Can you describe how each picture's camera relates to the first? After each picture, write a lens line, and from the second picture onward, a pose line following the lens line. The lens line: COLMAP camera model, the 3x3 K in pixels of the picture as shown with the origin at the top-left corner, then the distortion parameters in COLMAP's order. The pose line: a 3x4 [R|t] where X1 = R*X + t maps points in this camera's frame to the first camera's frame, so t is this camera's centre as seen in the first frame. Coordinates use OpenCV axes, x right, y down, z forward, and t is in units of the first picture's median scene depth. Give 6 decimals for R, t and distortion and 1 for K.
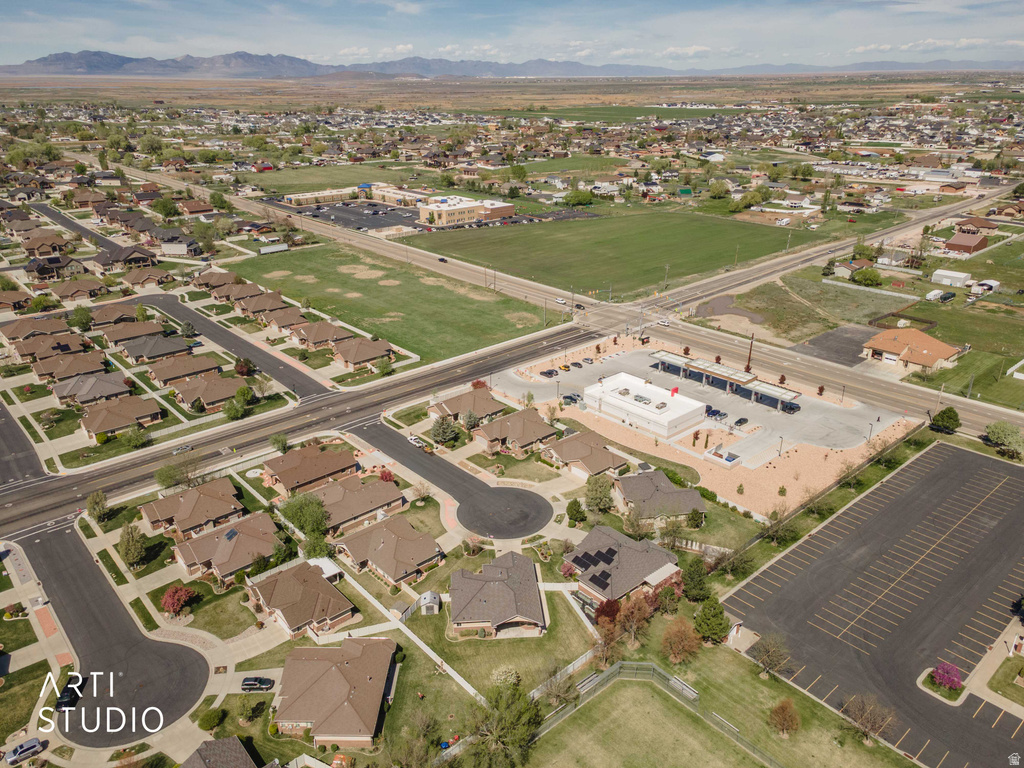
lens RADIAL K [[736.2, 0, 494.8], [0, 736.2, 386.5], [0, 0, 1]] dist [0.053334, 0.006760]
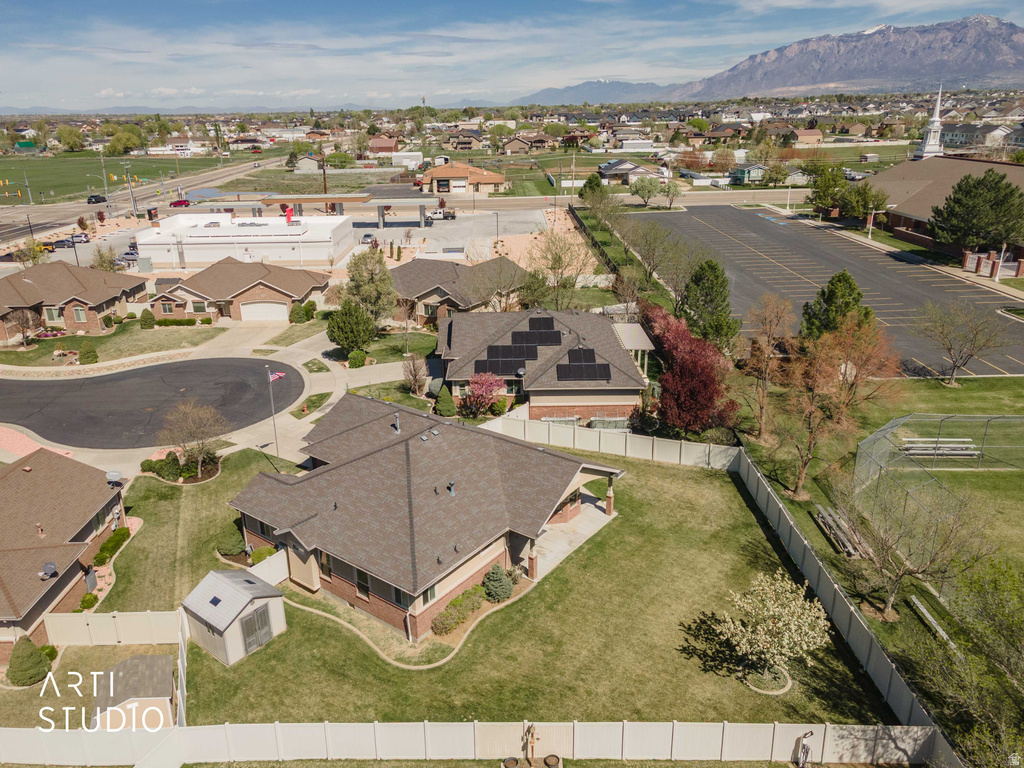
lens RADIAL K [[756.2, 0, 480.2], [0, 756.2, 386.7], [0, 0, 1]] dist [0.033675, 0.049332]
pose [[0.667457, -0.264723, 0.696005, -0.107647], [0.305477, 0.949748, 0.068286, 0.128423], [-0.679106, 0.167036, 0.714782, 0.421107]]
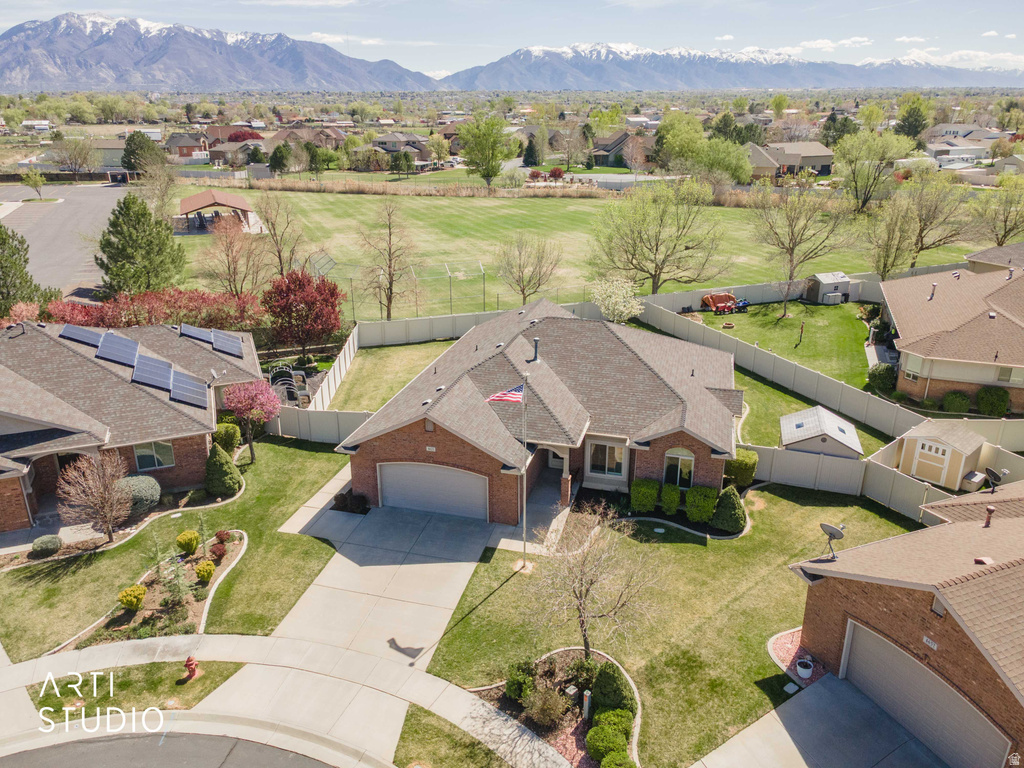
lens RADIAL K [[748.0, 0, 502.6], [0, 748.0, 385.6], [0, 0, 1]] dist [0.024863, 0.042571]
pose [[-0.943806, -0.100840, 0.314740, -0.035772], [0.143358, 0.733153, 0.664782, 0.050883], [-0.297789, 0.672546, -0.677498, 0.672819]]
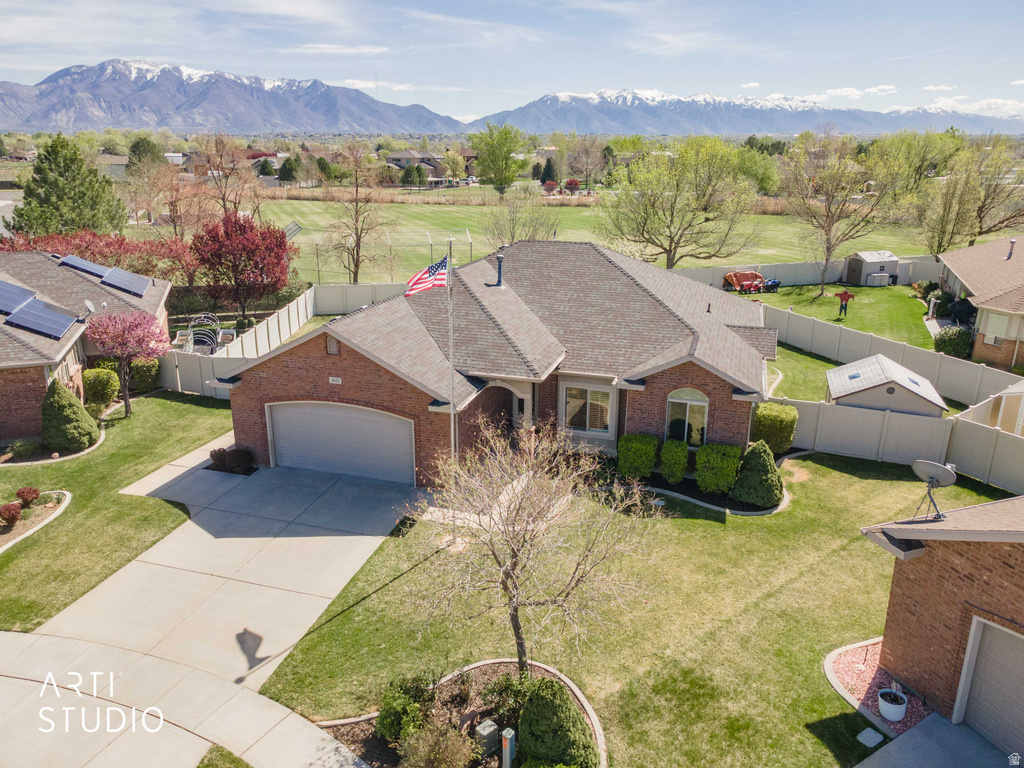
lens RADIAL K [[748.0, 0, 502.6], [0, 748.0, 385.6], [0, 0, 1]] dist [0.024863, 0.042571]
pose [[-0.932048, -0.100400, 0.348148, -0.035750], [0.149178, 0.769301, 0.621227, 0.088152], [-0.330201, 0.630949, -0.702047, 0.655173]]
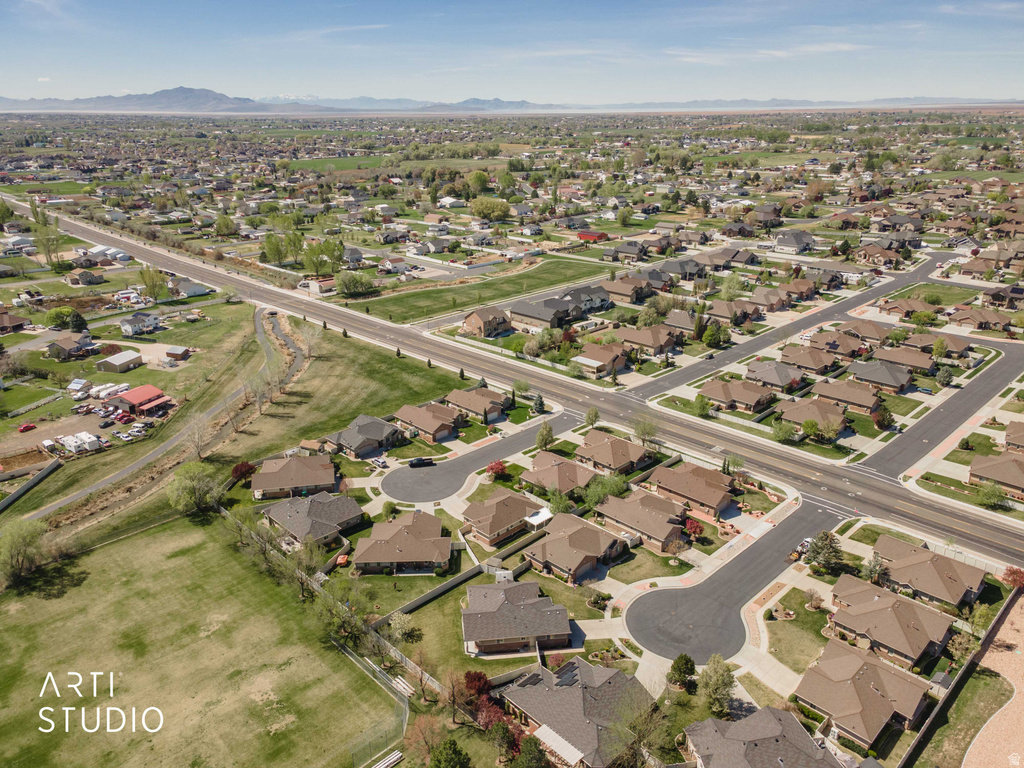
lens RADIAL K [[748.0, 0, 502.6], [0, 748.0, 385.6], [0, 0, 1]] dist [0.024863, 0.042571]
pose [[0.059653, 0.357827, -0.931880, 0.472009], [-0.385528, 0.869366, 0.309144, -0.165617], [0.920766, 0.340825, 0.189813, 0.391027]]
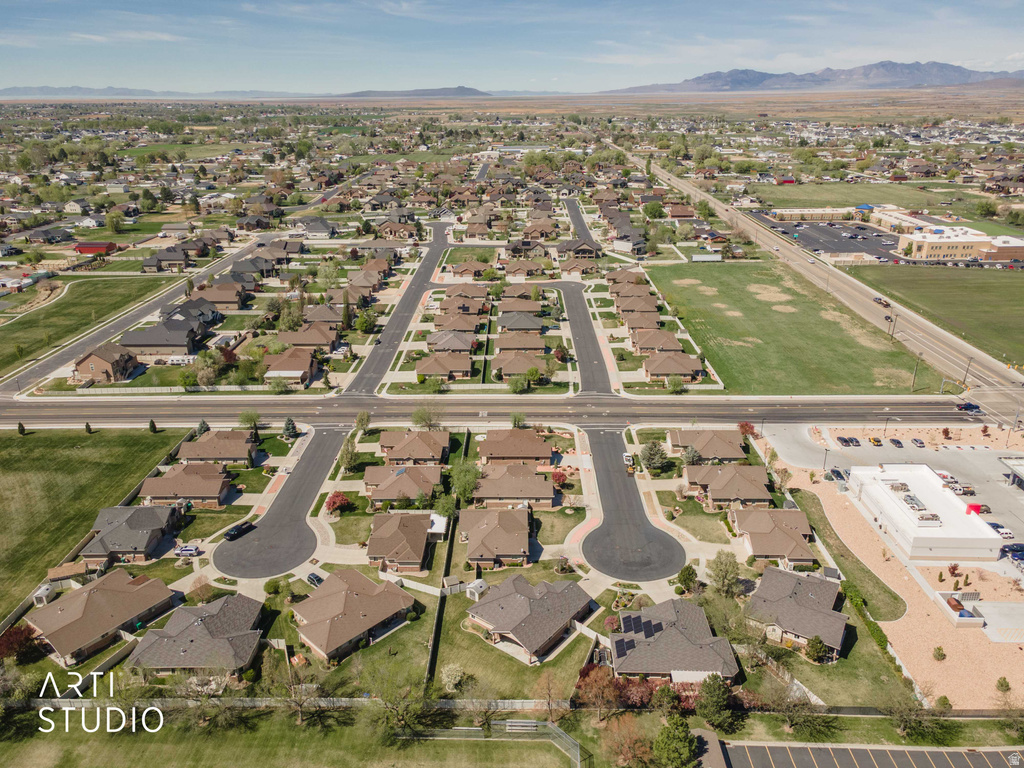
lens RADIAL K [[742.3, 0, 504.9], [0, 742.3, 379.9], [0, 0, 1]] dist [0.048934, 0.000883]
pose [[0.740893, 0.243805, -0.625809, 0.297720], [-0.258762, 0.963473, 0.069007, -0.042584], [0.619774, 0.110809, 0.776918, 0.098444]]
